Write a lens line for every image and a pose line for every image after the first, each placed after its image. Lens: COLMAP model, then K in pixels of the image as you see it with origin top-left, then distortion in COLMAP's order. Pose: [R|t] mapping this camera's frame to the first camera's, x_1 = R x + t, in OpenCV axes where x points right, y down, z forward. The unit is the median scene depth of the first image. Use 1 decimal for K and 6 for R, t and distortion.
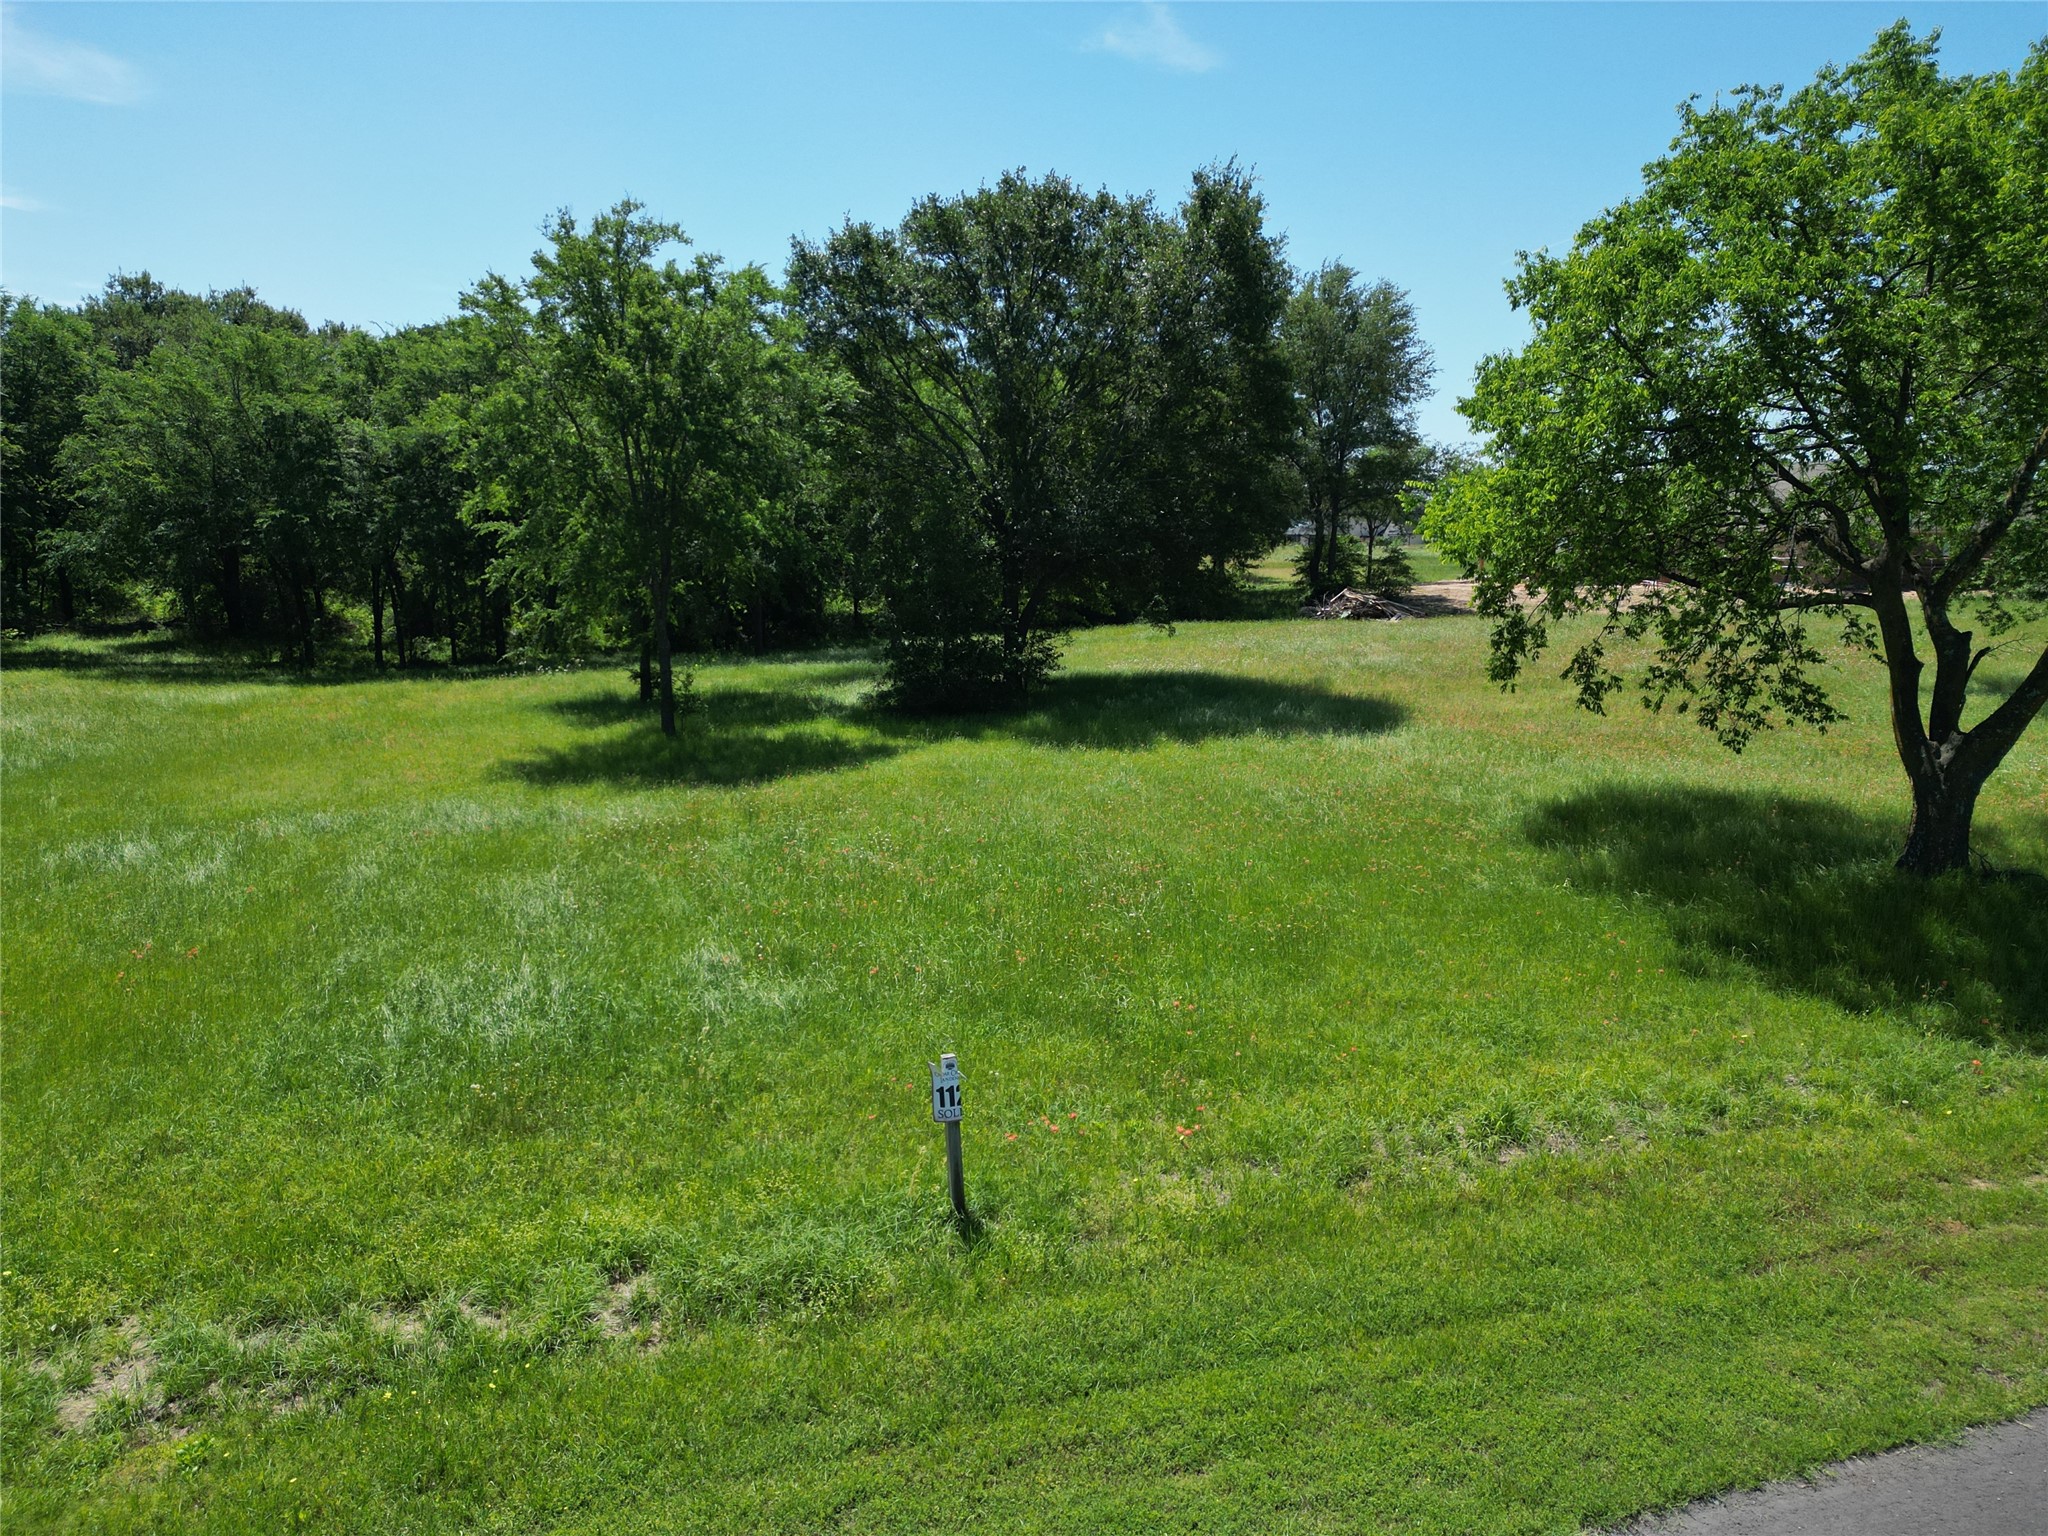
lens RADIAL K [[1420.5, 0, 1024.3], [0, 1420.5, 770.7], [0, 0, 1]] dist [0.075510, -0.065691]
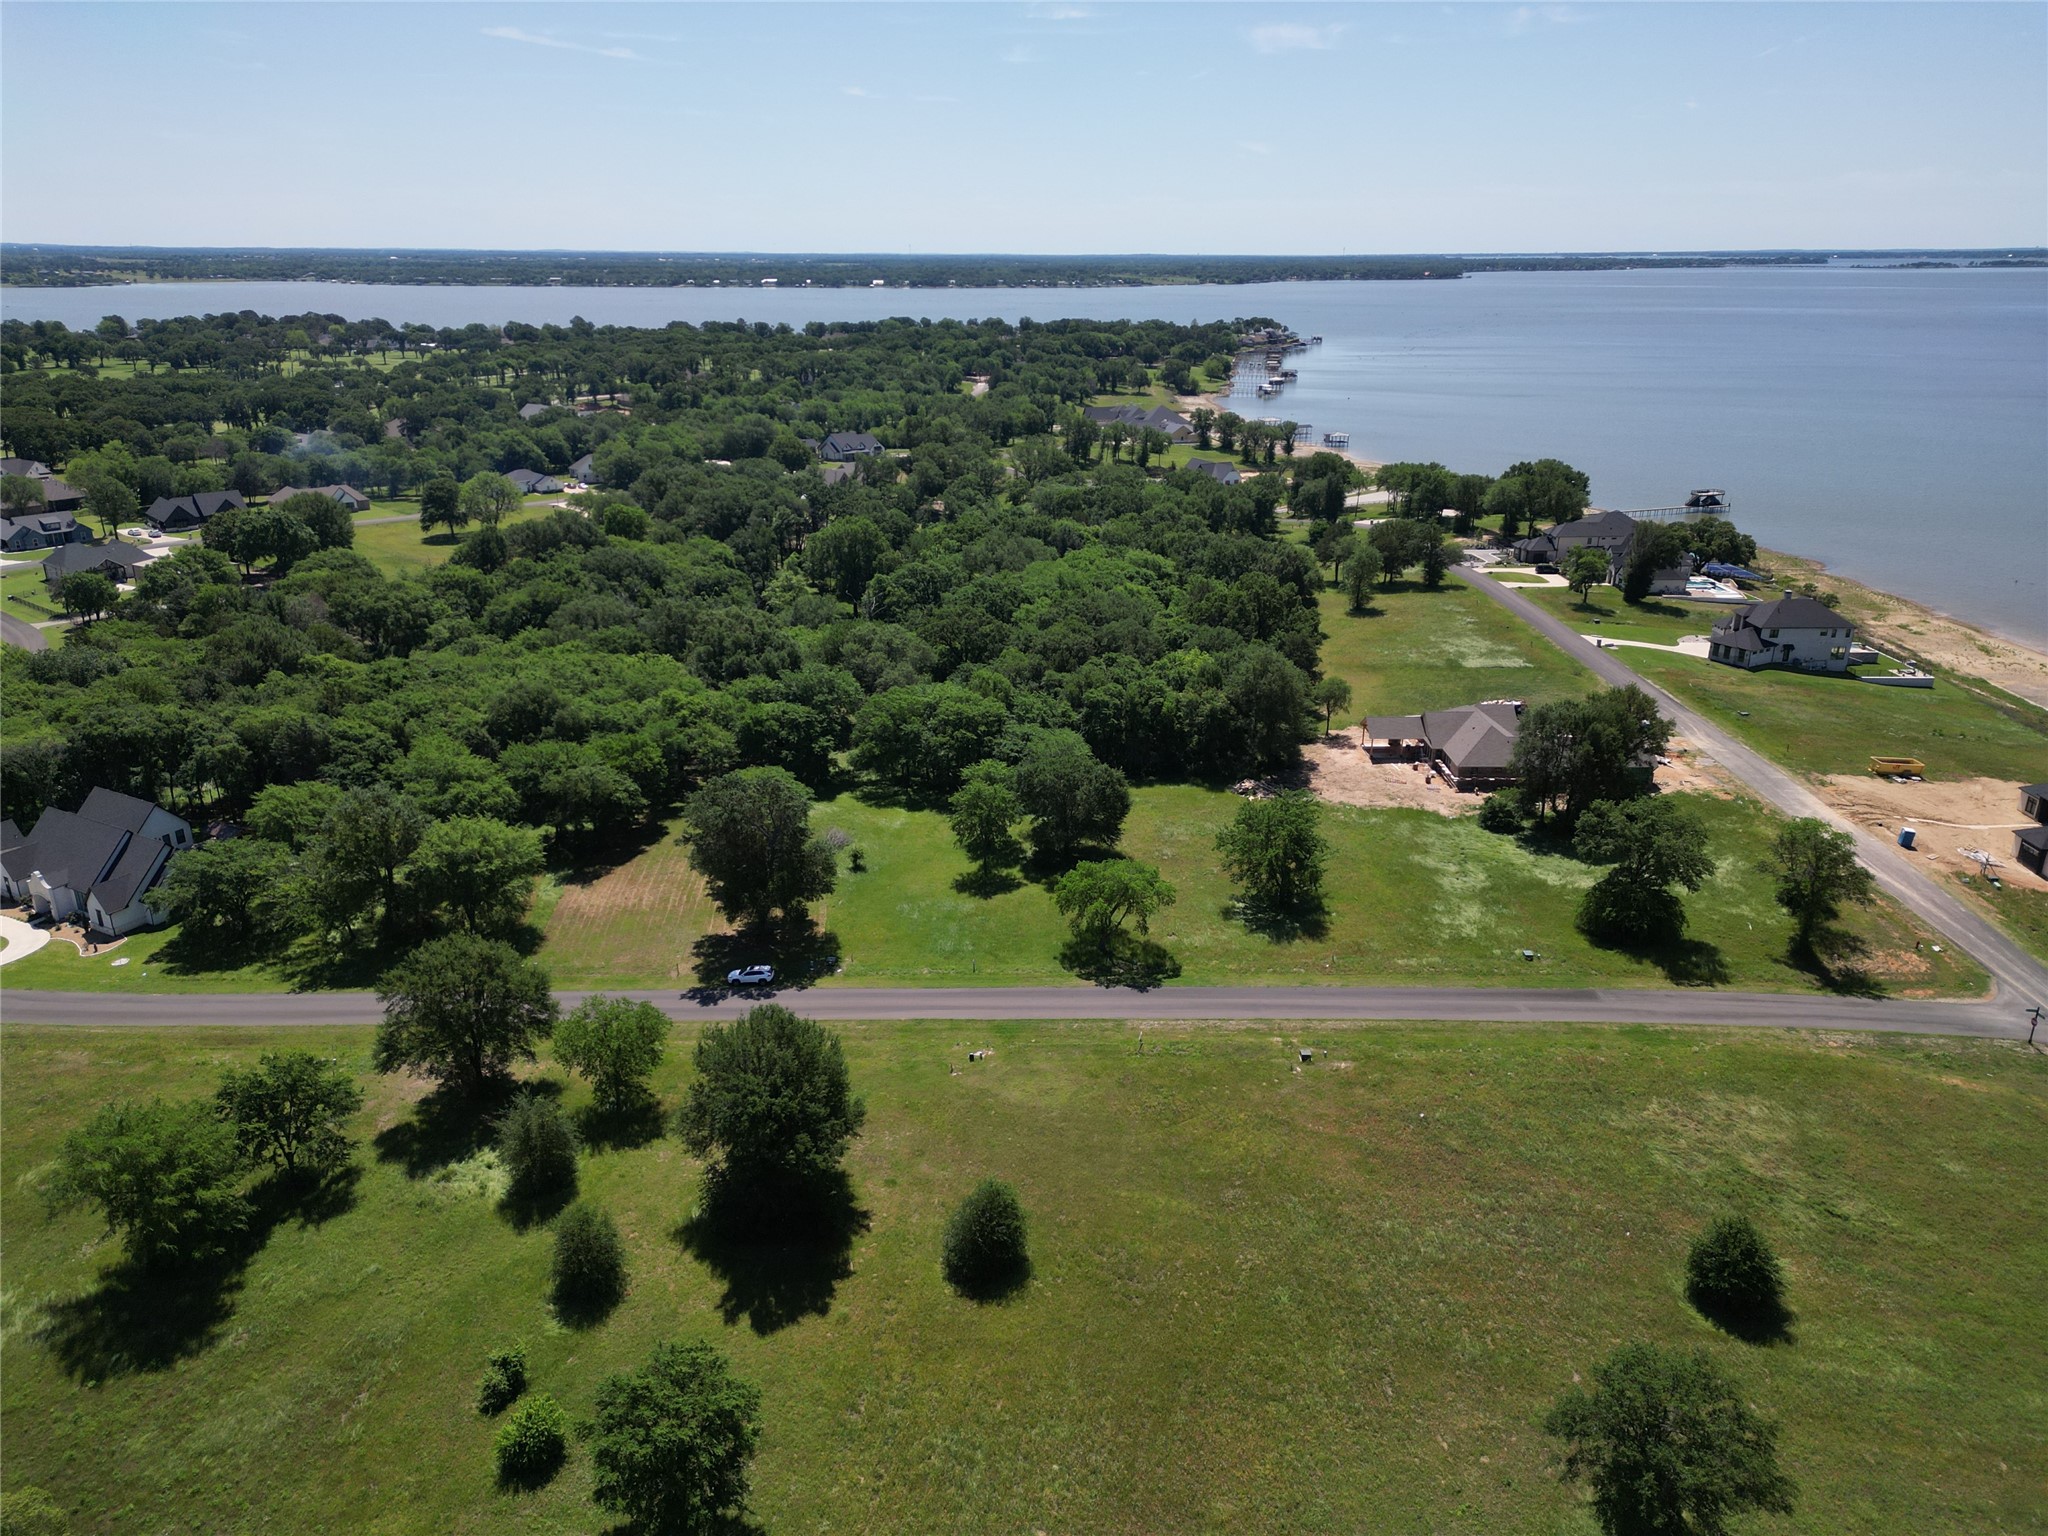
lens RADIAL K [[1420.5, 0, 1017.1], [0, 1420.5, 787.7], [0, 0, 1]] dist [0.075510, -0.065691]
pose [[0.944343, 0.115759, -0.307924, 1.359325], [-0.056233, 0.979068, 0.195610, -1.291408], [0.324122, -0.167407, 0.931085, -3.561481]]
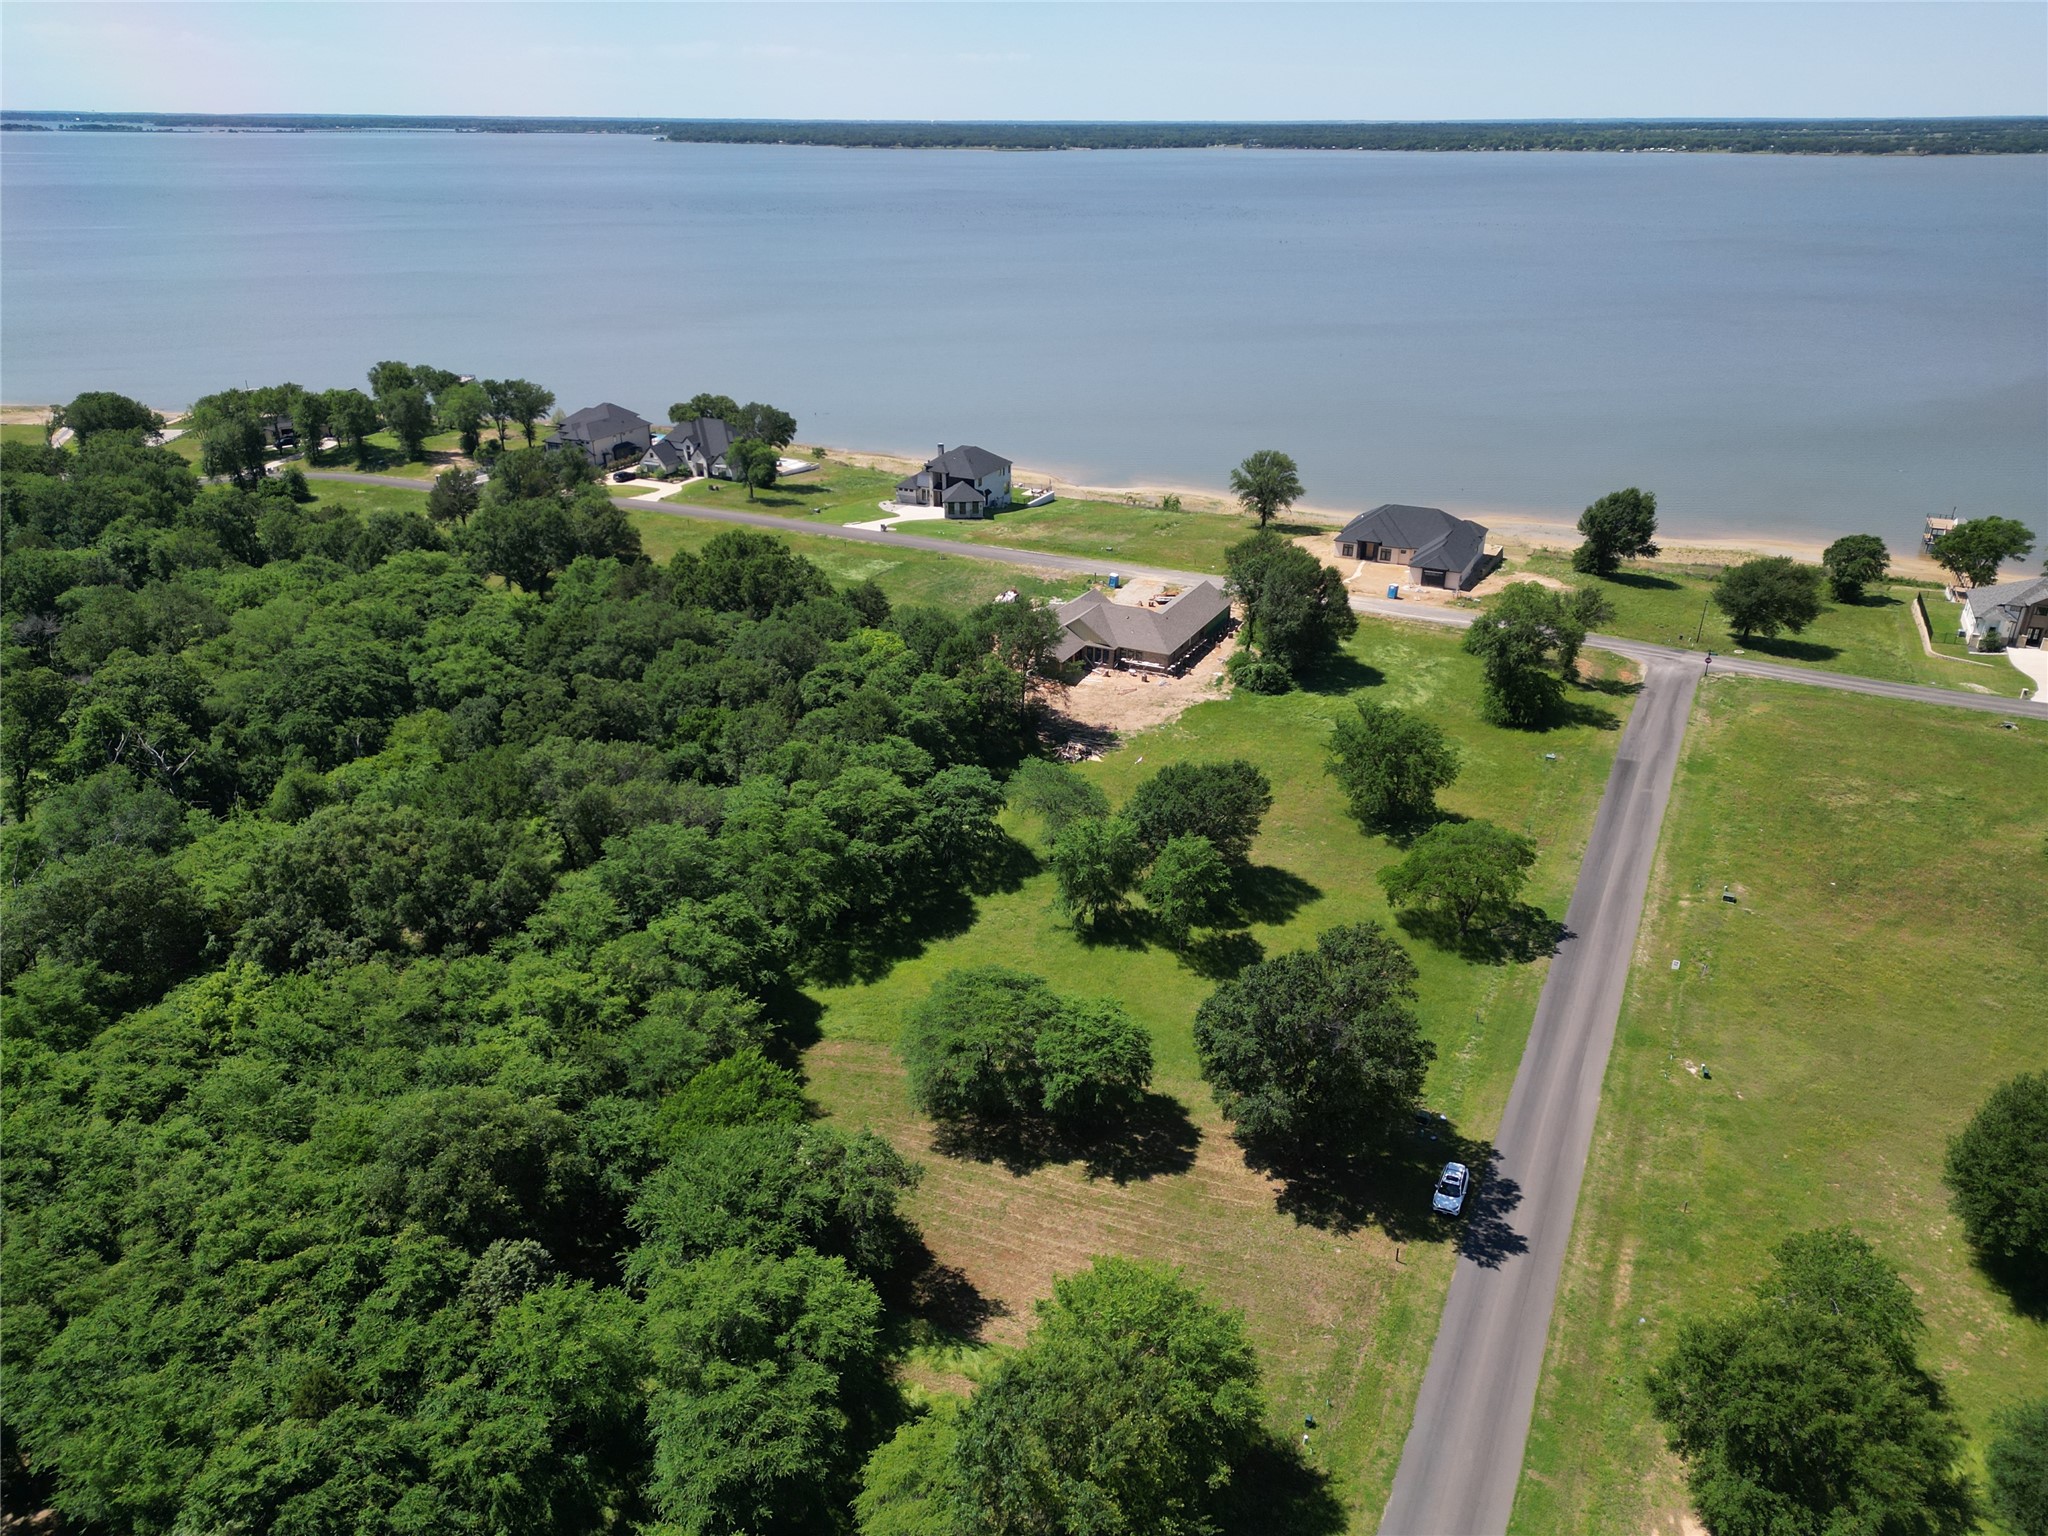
lens RADIAL K [[1420.5, 0, 1022.2], [0, 1420.5, 776.2], [0, 0, 1]] dist [0.075510, -0.065691]
pose [[0.707544, -0.293599, 0.642792, -2.911874], [0.117724, 0.945868, 0.302448, -1.675604], [-0.696795, -0.138323, 0.703807, -1.316509]]
